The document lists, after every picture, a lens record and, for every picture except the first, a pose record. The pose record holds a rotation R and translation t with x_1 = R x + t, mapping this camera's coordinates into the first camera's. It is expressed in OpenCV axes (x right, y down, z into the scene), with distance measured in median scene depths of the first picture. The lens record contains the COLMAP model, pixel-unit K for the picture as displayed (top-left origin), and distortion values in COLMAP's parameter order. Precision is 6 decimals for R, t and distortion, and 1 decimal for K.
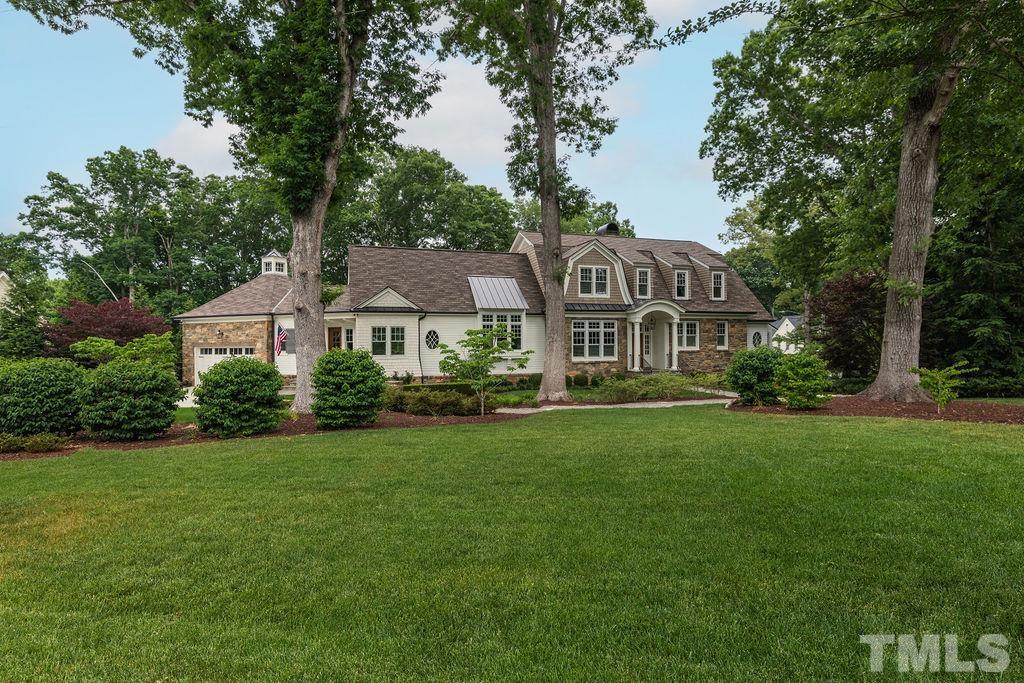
lens RADIAL K [[565.7, 0, 512.8], [0, 565.7, 339.3], [0, 0, 1]] dist [0.001268, -0.000123]
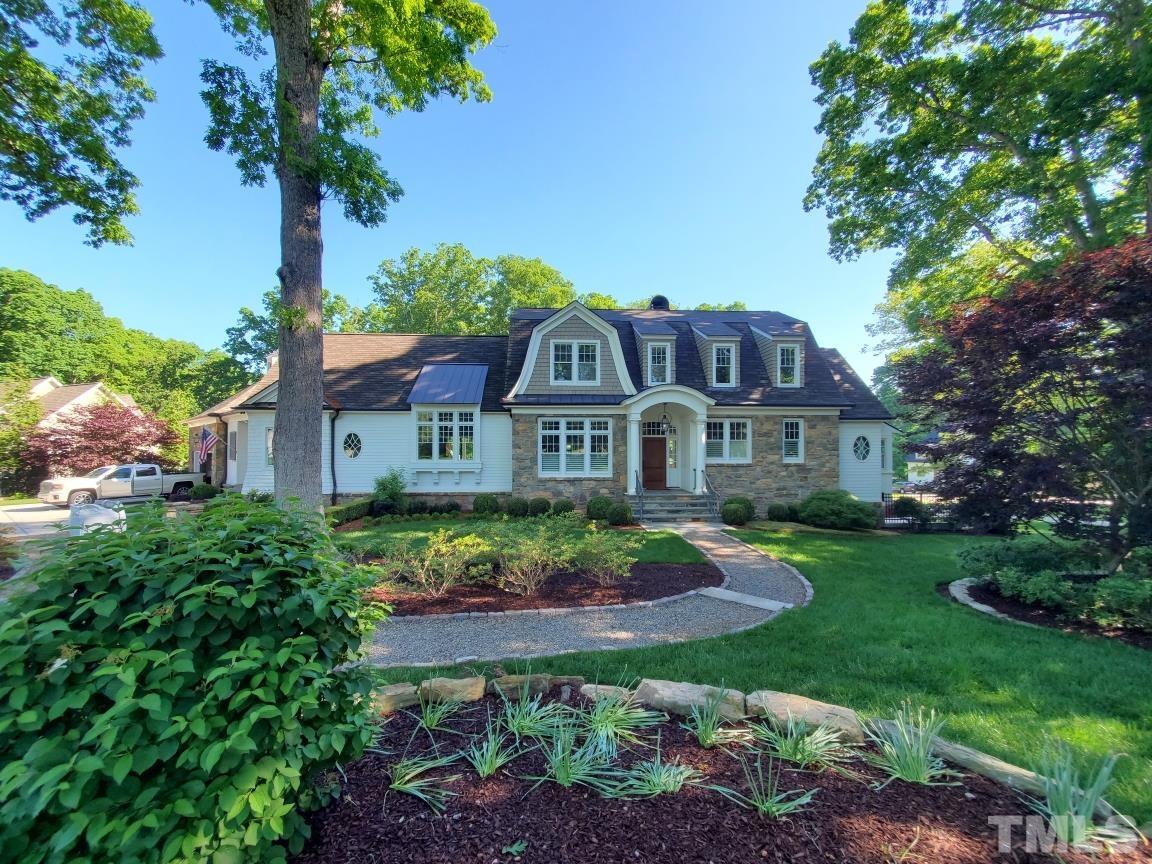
lens RADIAL K [[457.9, 0, 574.7], [0, 457.9, 436.1], [0, 0, 1]] dist [0.002266, 0.000177]
pose [[0.958029, -0.000509, -0.286669, 0.301291], [-0.004199, 0.999866, -0.015809, -0.003119], [0.286639, 0.016349, 0.957899, 0.456818]]
